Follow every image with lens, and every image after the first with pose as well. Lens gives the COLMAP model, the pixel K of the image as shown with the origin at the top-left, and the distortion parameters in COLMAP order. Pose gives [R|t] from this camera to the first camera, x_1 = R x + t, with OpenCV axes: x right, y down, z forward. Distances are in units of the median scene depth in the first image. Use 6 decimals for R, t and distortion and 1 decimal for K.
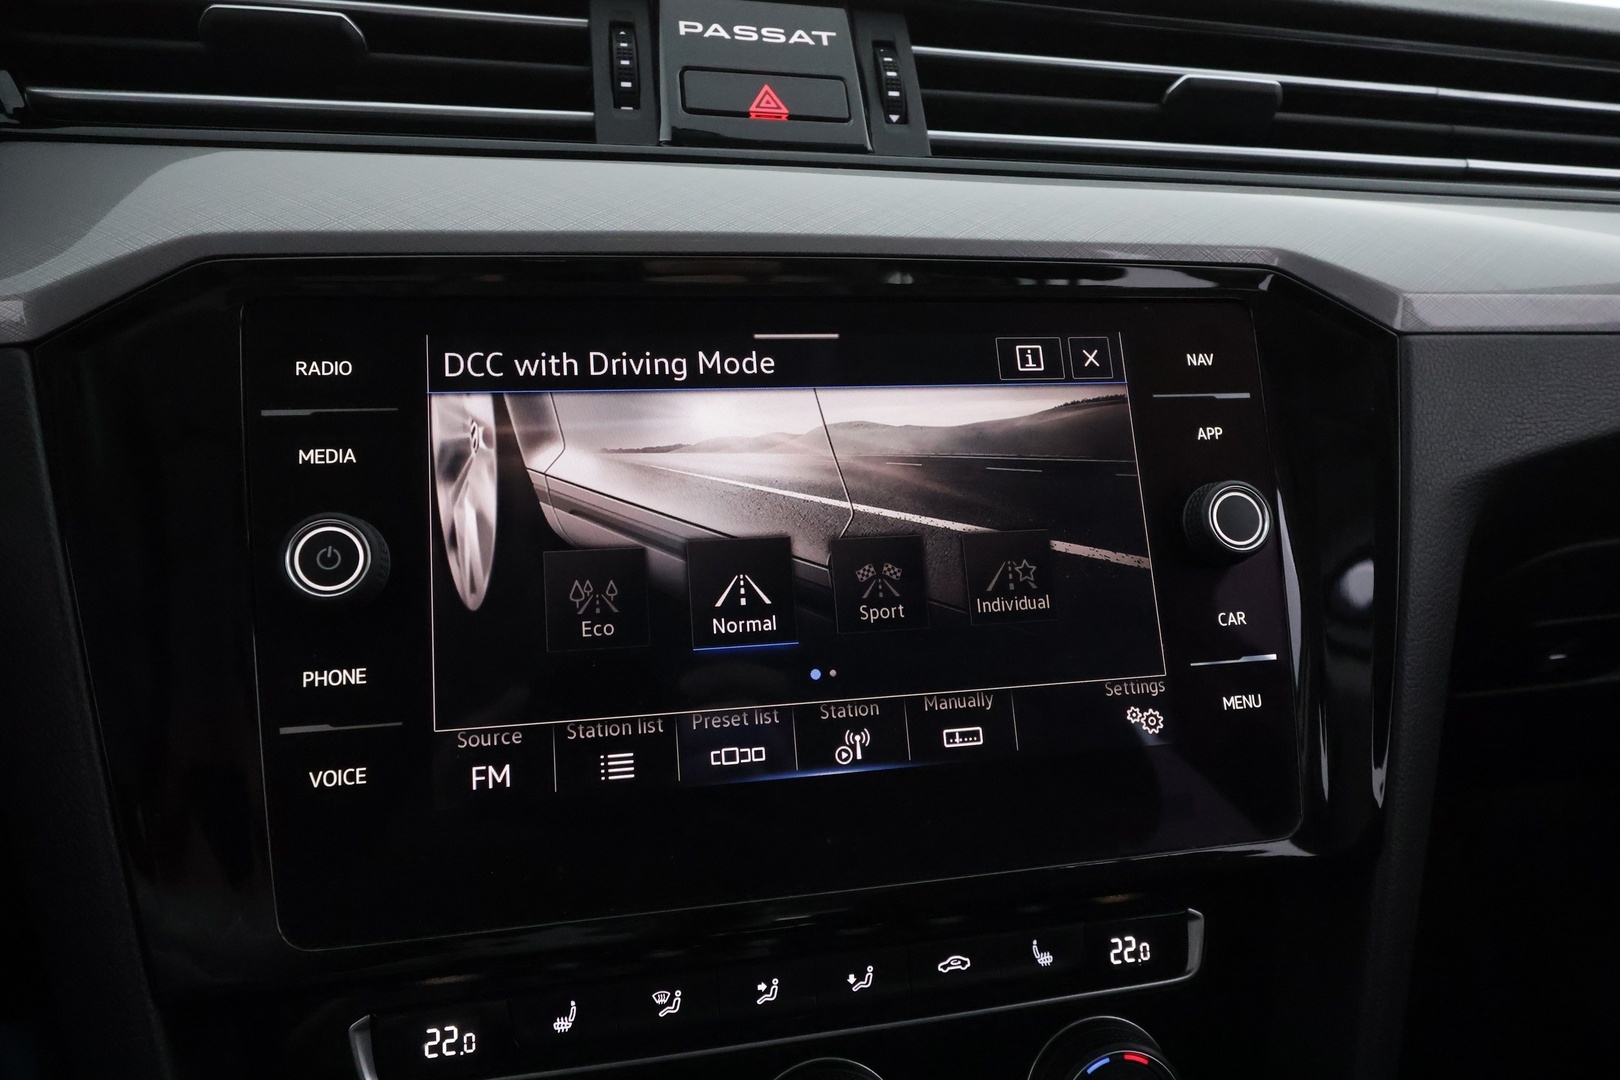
lens RADIAL K [[1082.0, 0, 810.0], [0, 1082.0, 540.0], [0, 0, 1]] dist [0.003227, 0.000942]
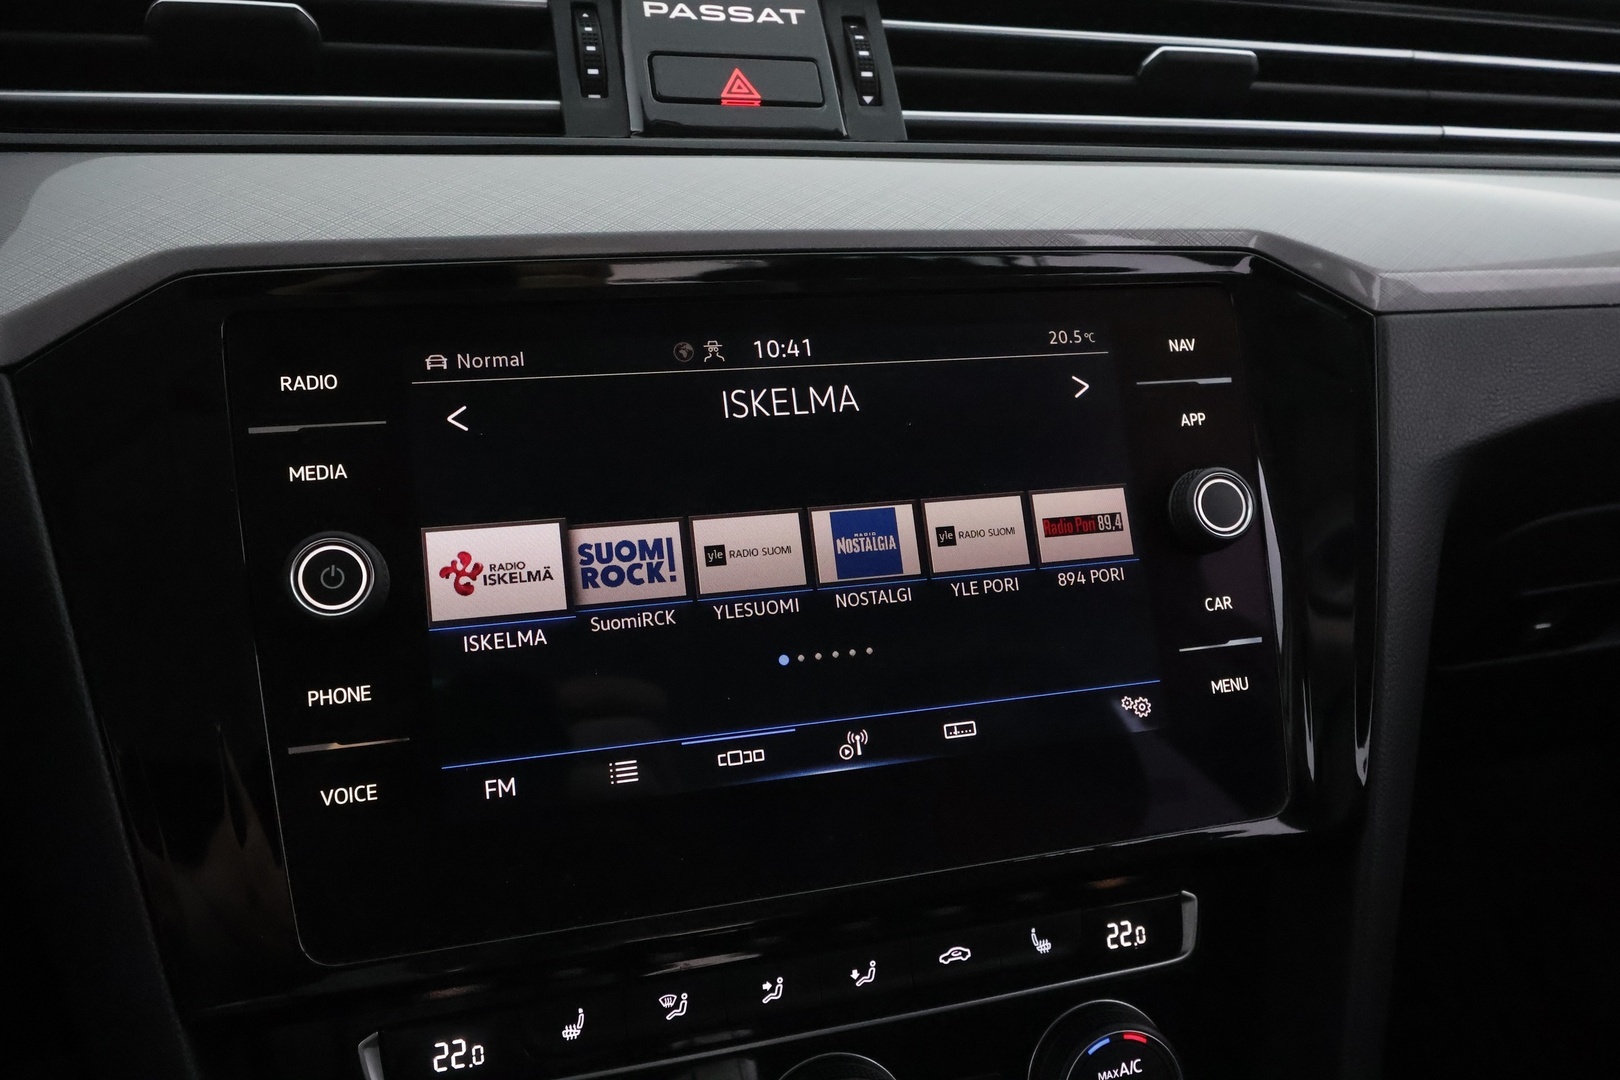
lens RADIAL K [[1268.0, 0, 811.6], [0, 1268.0, 543.6], [0, 0, 1]] dist [0.003596, -0.007065]
pose [[0.997757, -0.030994, 0.059333, -0.058940], [0.029343, 0.999163, 0.028508, -0.028514], [-0.060166, -0.026703, 0.997831, -0.160560]]
